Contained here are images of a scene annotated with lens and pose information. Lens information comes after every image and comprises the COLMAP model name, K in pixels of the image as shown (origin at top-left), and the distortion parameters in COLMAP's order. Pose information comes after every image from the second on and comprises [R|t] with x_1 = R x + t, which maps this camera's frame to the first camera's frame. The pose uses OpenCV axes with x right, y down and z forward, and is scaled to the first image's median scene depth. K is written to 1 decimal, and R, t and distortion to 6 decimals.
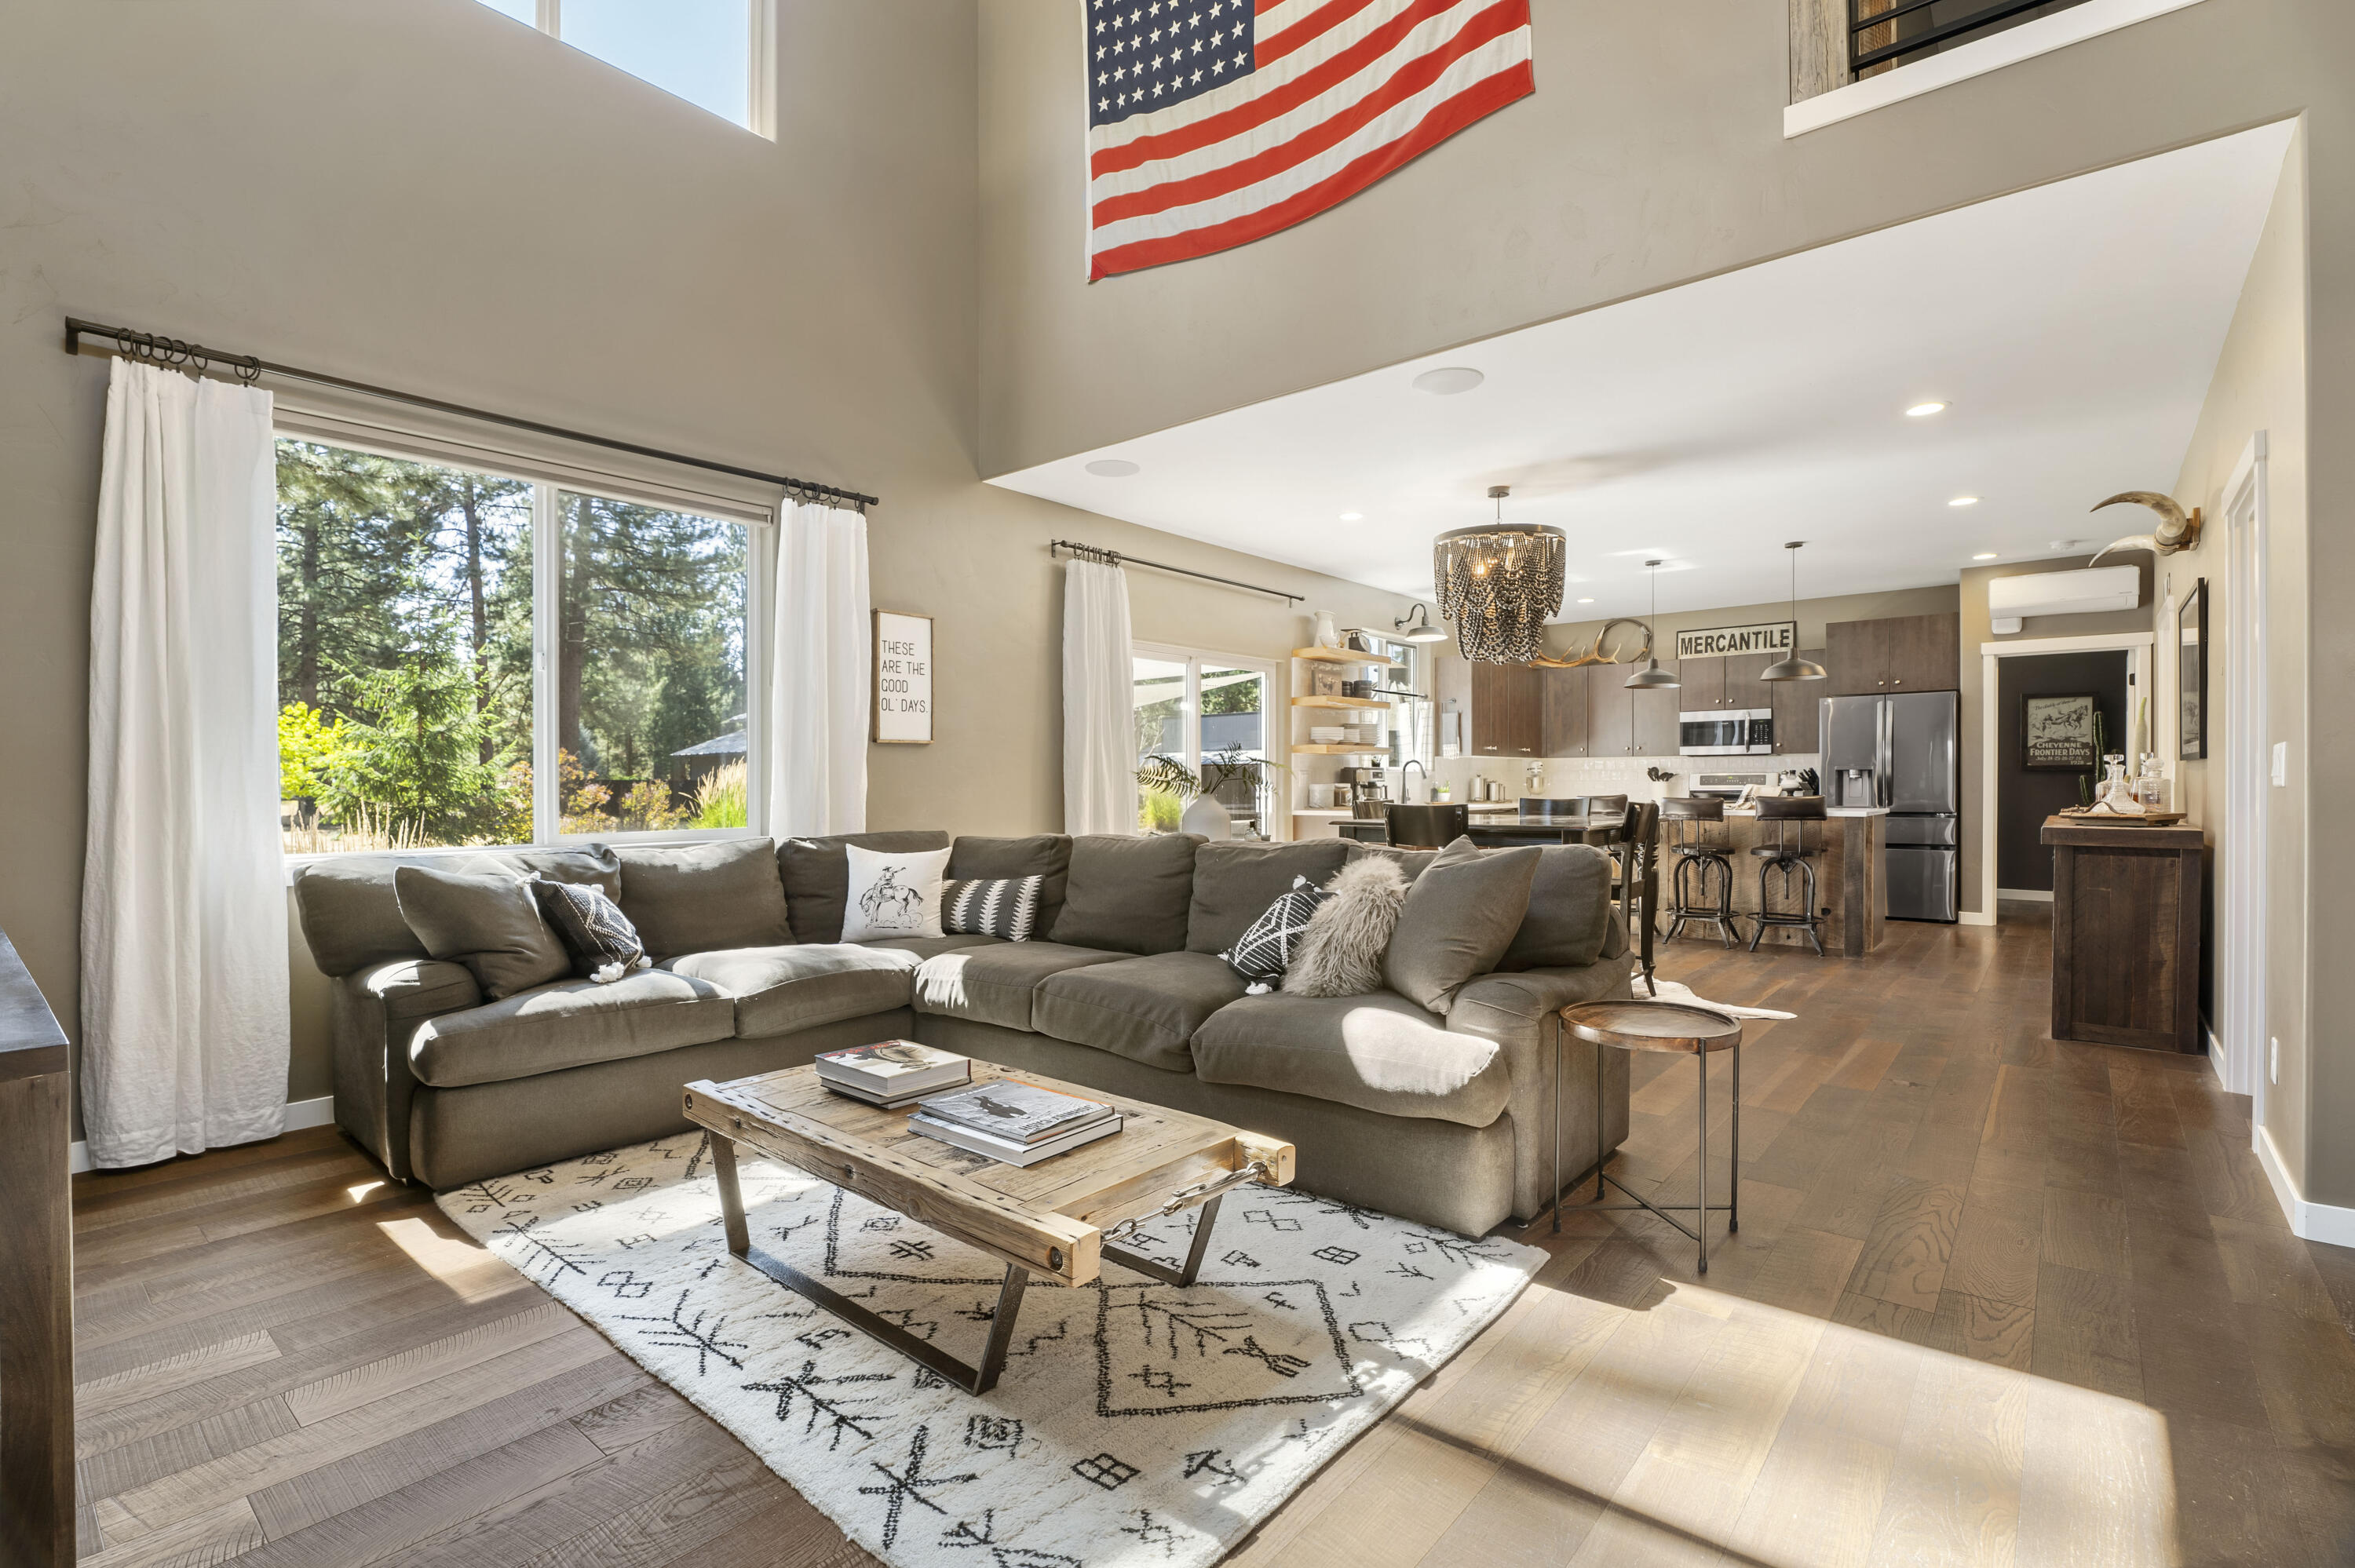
lens RADIAL K [[1073.0, 0, 1177.5], [0, 1073.0, 784.0], [0, 0, 1]] dist [-0.015192, -0.000453]
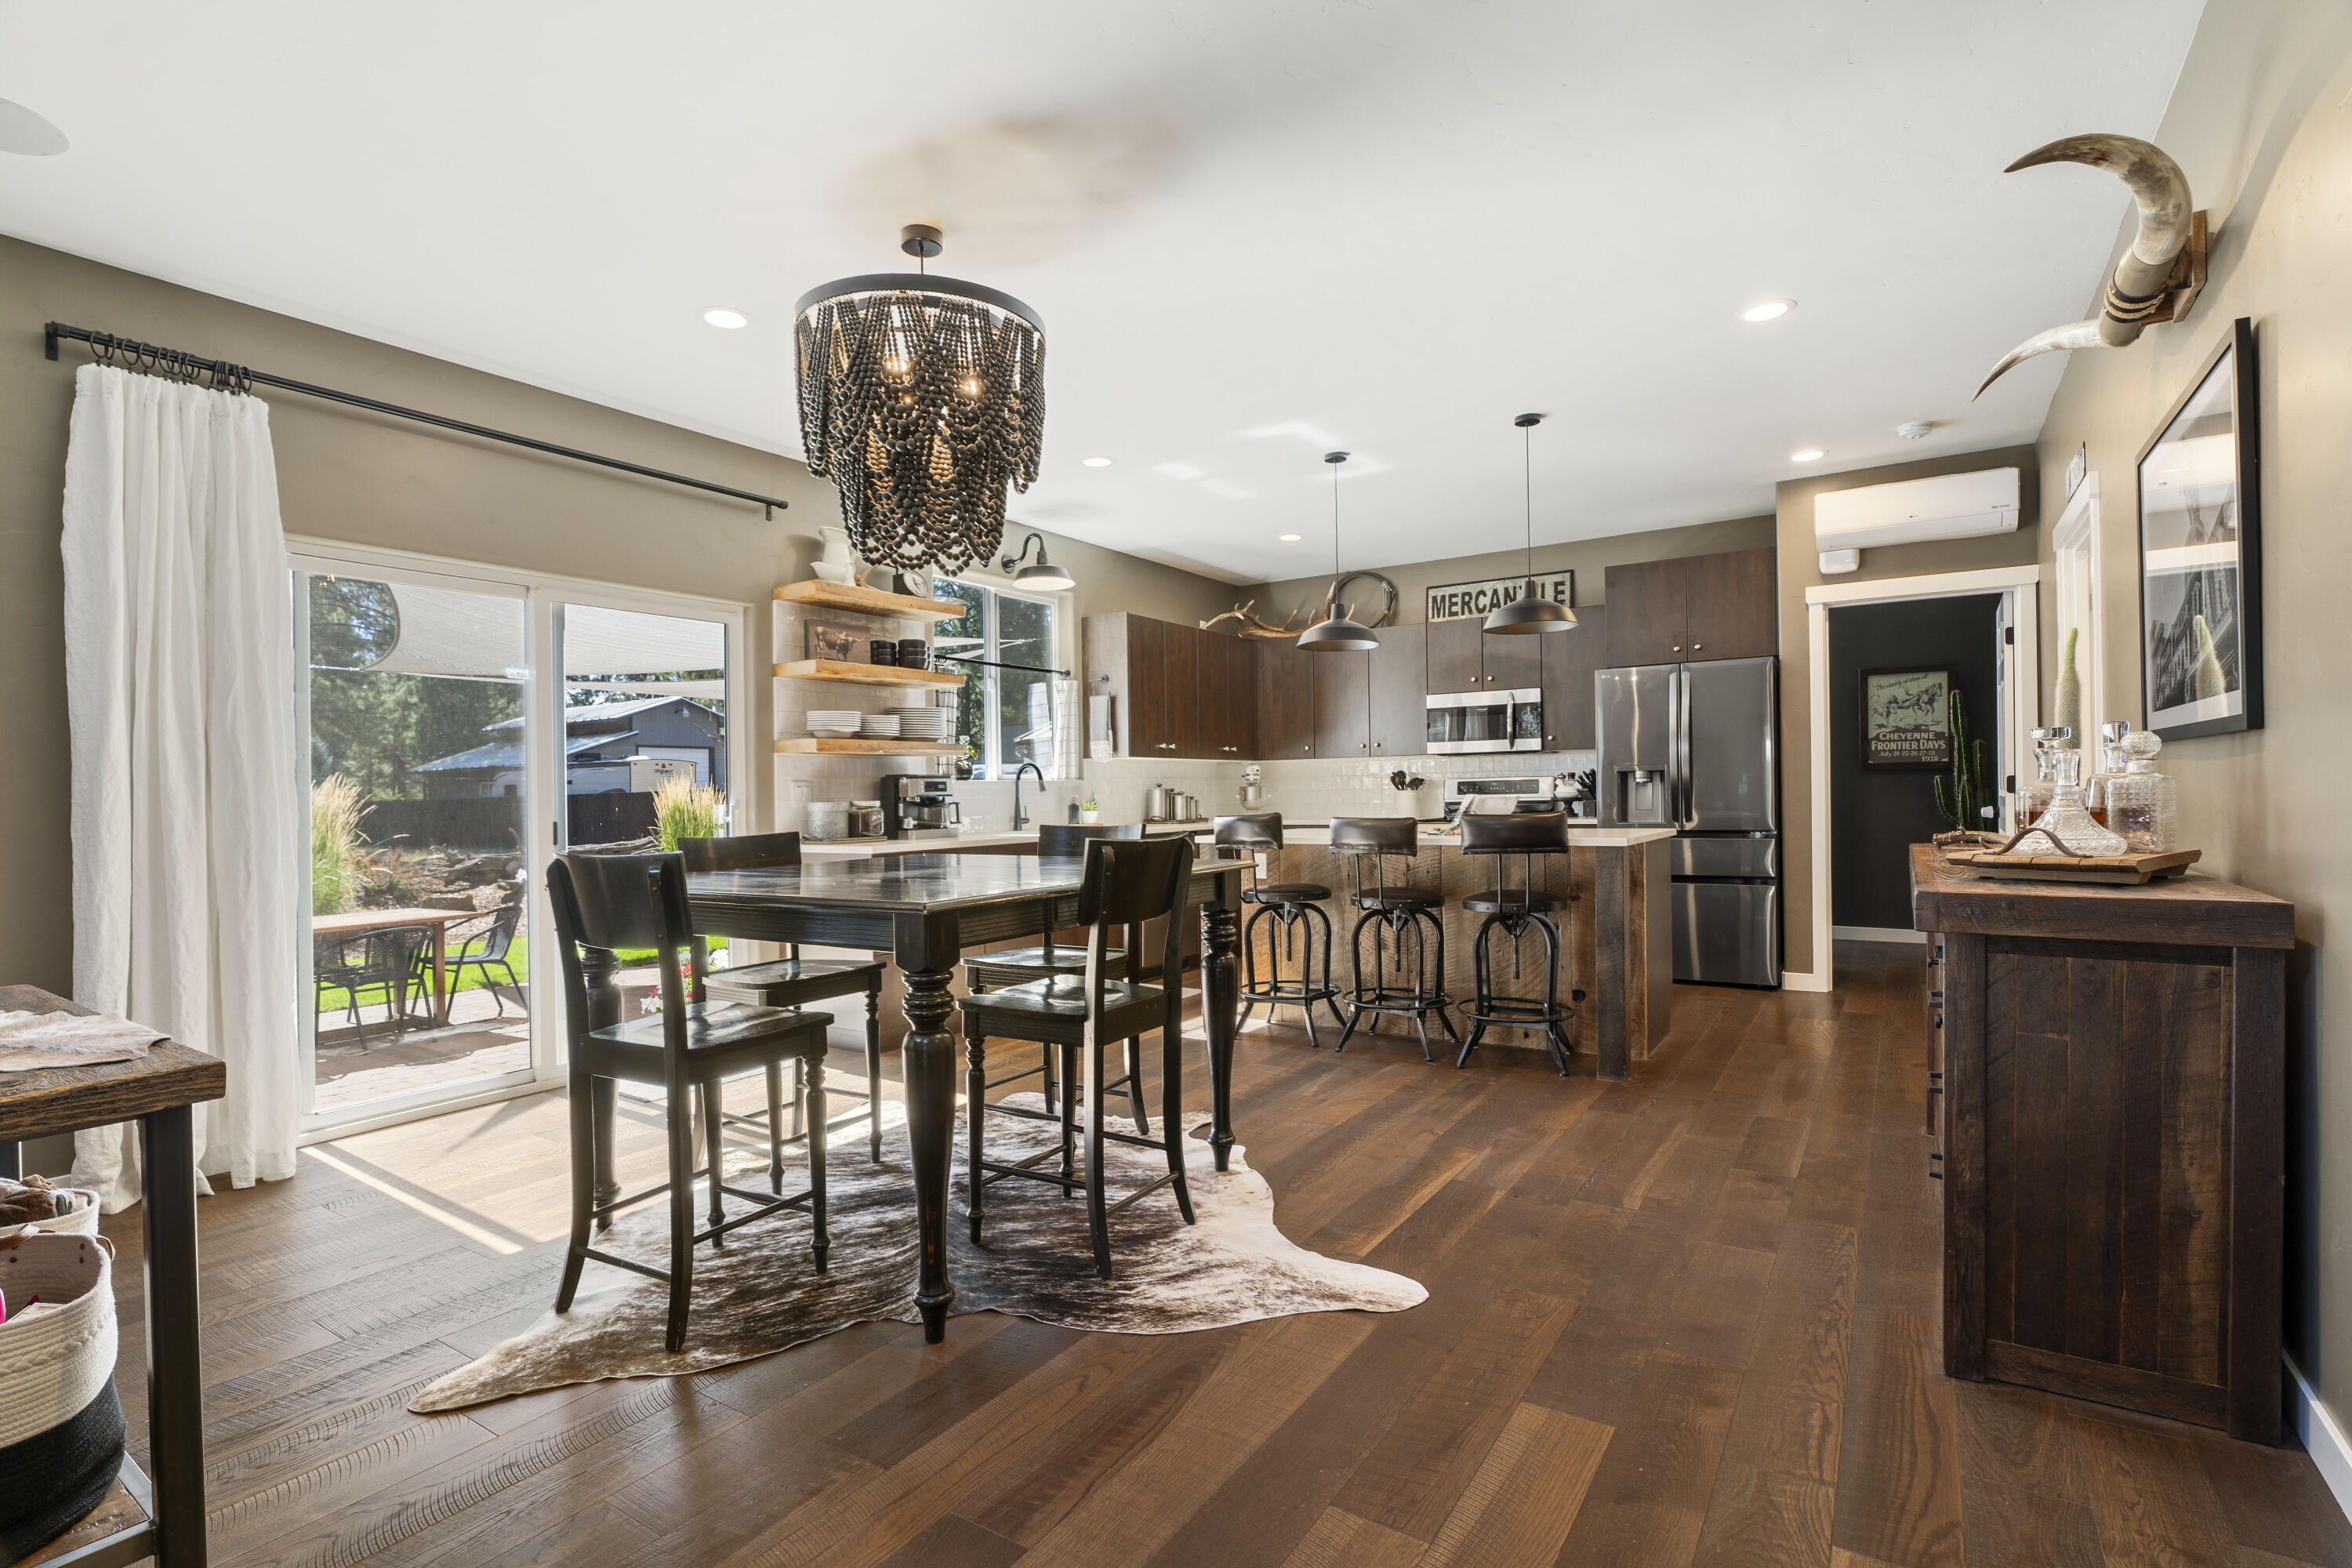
lens RADIAL K [[1107.5, 0, 1176.4], [0, 1107.5, 788.4], [0, 0, 1]] dist [-0.014330, 0.000540]
pose [[0.993100, -0.012020, 0.116650, 0.442122], [0.012800, 0.999900, -0.005935, -0.002433], [-0.116568, 0.007388, 0.993155, 0.563650]]
